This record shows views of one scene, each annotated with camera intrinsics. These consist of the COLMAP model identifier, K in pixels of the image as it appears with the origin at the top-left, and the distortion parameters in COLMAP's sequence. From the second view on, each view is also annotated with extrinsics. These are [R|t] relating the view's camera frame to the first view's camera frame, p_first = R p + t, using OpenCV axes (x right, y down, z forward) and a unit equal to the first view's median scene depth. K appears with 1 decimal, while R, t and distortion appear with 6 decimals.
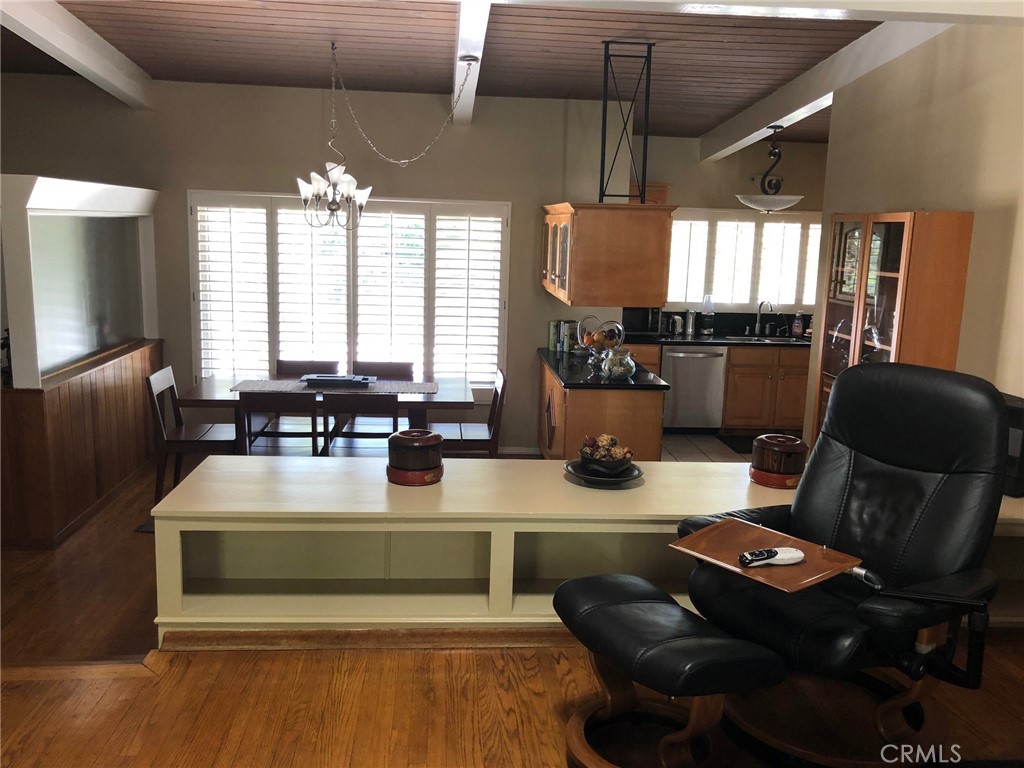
lens RADIAL K [[836.4, 0, 513.3], [0, 836.4, 362.4], [0, 0, 1]] dist [0.057779, -0.081113]
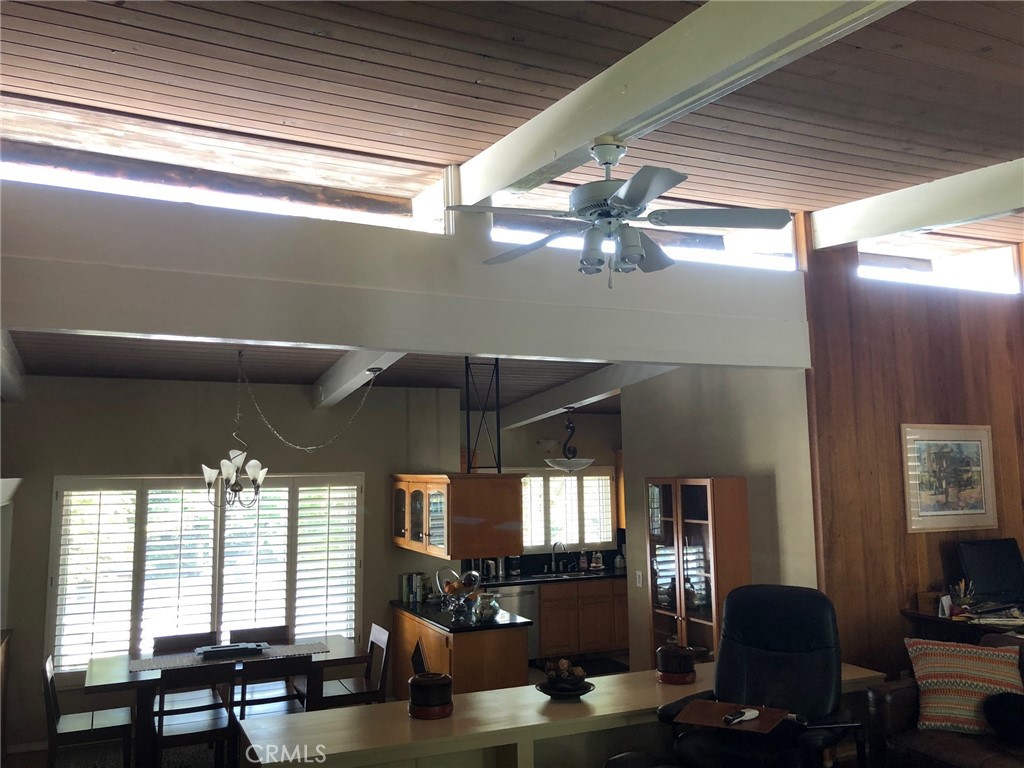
lens RADIAL K [[836.4, 0, 511.4], [0, 836.4, 368.4], [0, 0, 1]] dist [0.057779, -0.081113]
pose [[0.939794, -0.000421, 0.341741, -0.211885], [0.094705, 0.961154, -0.259257, -0.009412], [-0.328357, 0.276013, 0.903326, -0.157023]]
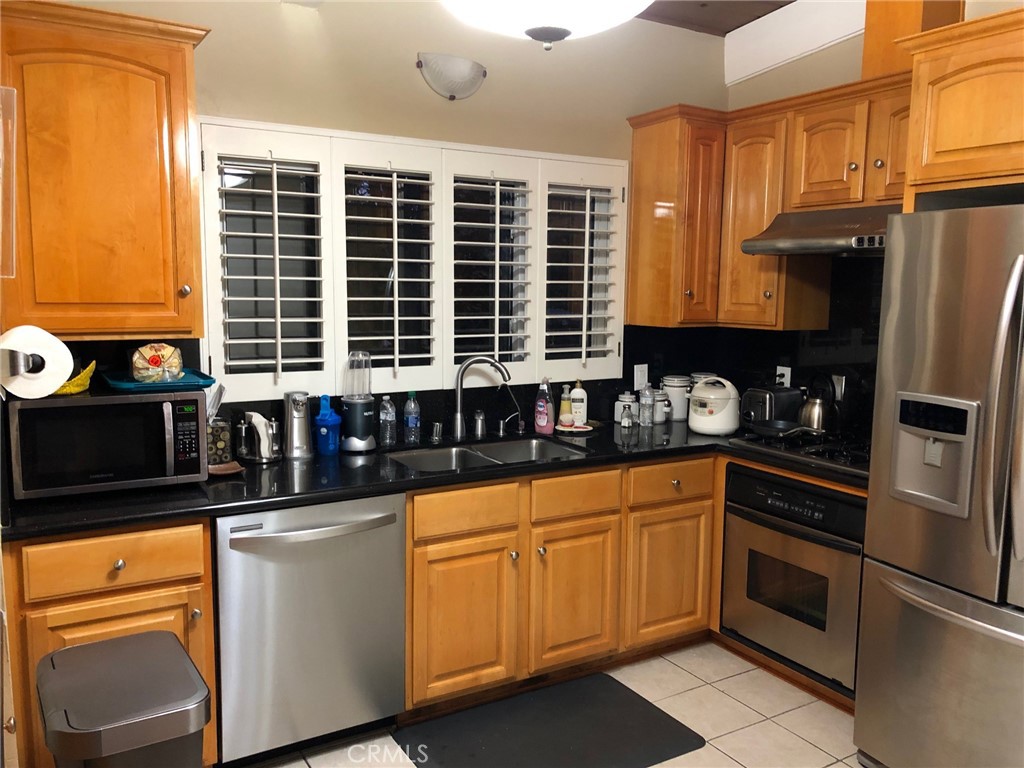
lens RADIAL K [[836.4, 0, 514.5], [0, 836.4, 385.6], [0, 0, 1]] dist [0.057779, -0.081113]
pose [[0.897705, -0.072127, 0.434653, 0.168296], [0.077399, 0.996985, 0.005587, -0.075916], [-0.433745, 0.028626, 0.900581, 0.761695]]
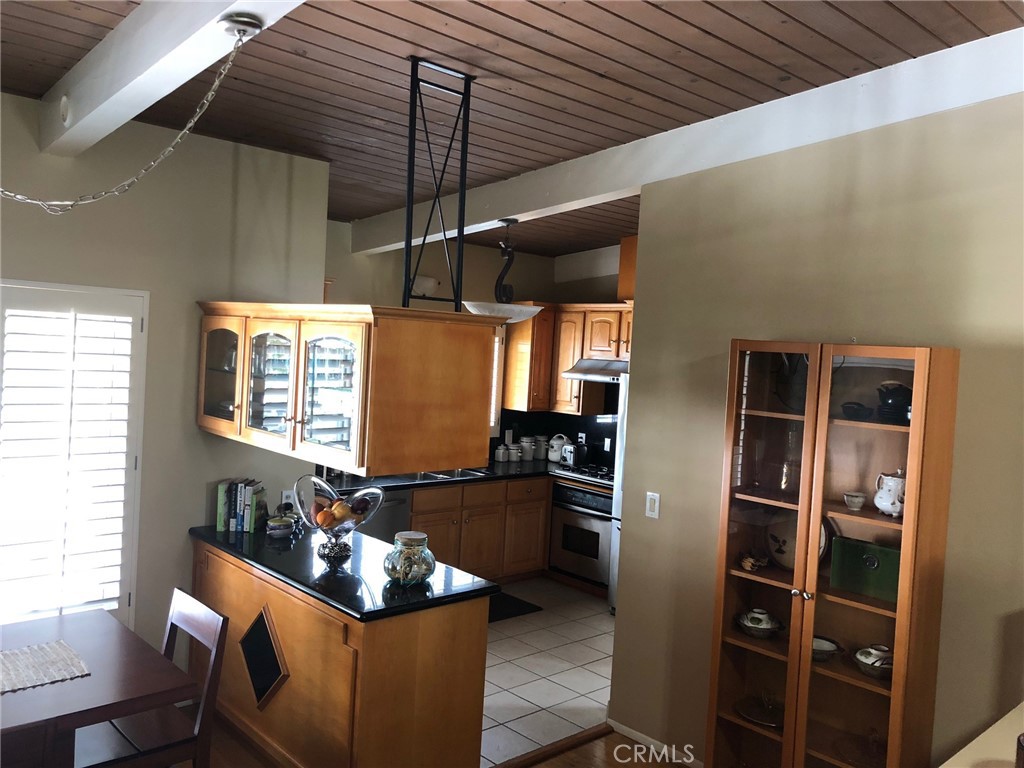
lens RADIAL K [[836.4, 0, 512.7], [0, 836.4, 377.5], [0, 0, 1]] dist [0.057779, -0.081113]
pose [[0.785208, -0.007090, 0.619191, -0.175781], [0.063796, 0.995540, -0.069501, -0.072776], [-0.615937, 0.094075, 0.782158, 0.377798]]
